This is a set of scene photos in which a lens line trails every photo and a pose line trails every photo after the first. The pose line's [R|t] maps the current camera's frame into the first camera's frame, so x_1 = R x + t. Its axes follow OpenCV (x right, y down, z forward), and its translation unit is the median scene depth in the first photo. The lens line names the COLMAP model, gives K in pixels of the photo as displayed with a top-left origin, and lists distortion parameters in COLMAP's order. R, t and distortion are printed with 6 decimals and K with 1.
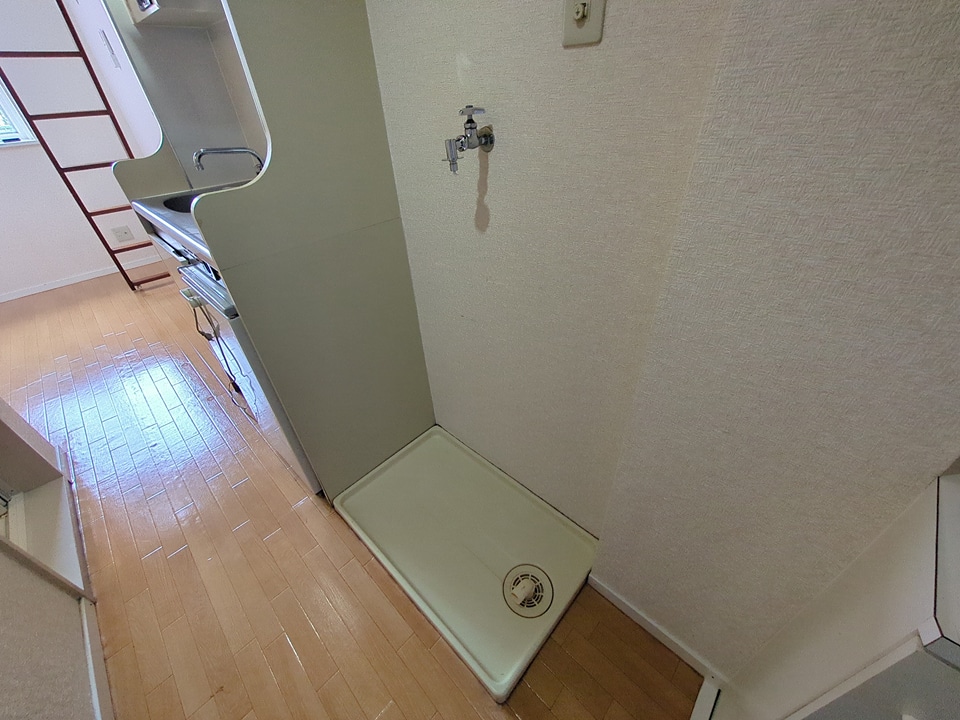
lens RADIAL K [[378.6, 0, 485.2], [0, 378.6, 360.7], [0, 0, 1]] dist [-0.001452, -0.000248]
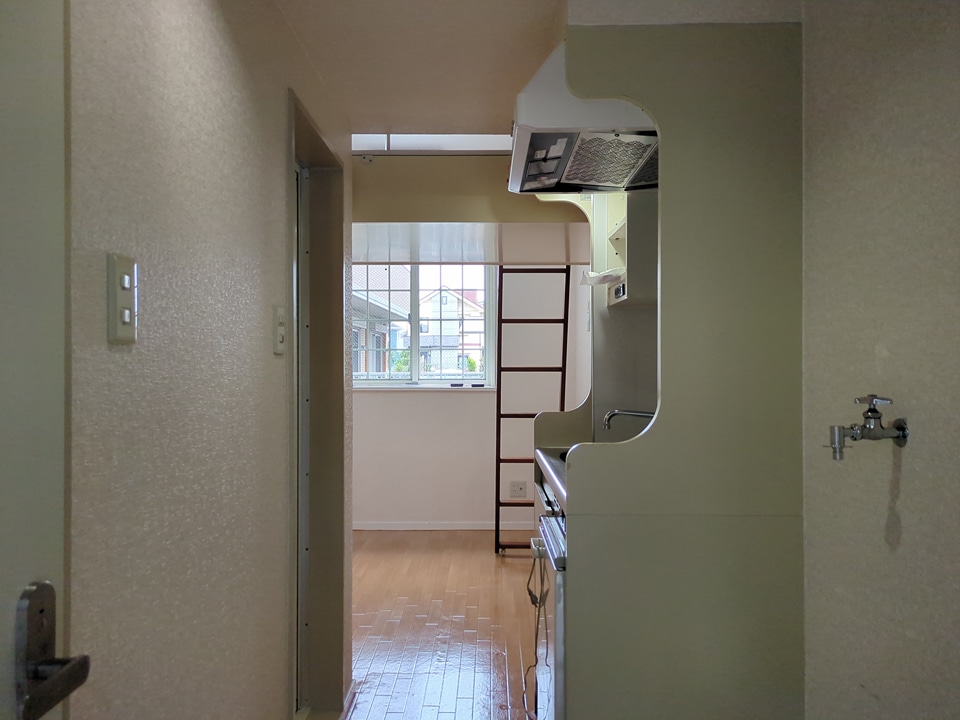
lens RADIAL K [[714.2, 0, 485.1], [0, 714.2, 362.3], [0, 0, 1]] dist [-0.003401, -0.001838]
pose [[0.683442, 0.046246, -0.728538, 0.312605], [-0.453089, 0.809373, -0.373666, 0.149527], [0.572379, 0.585472, 0.574113, -0.265947]]
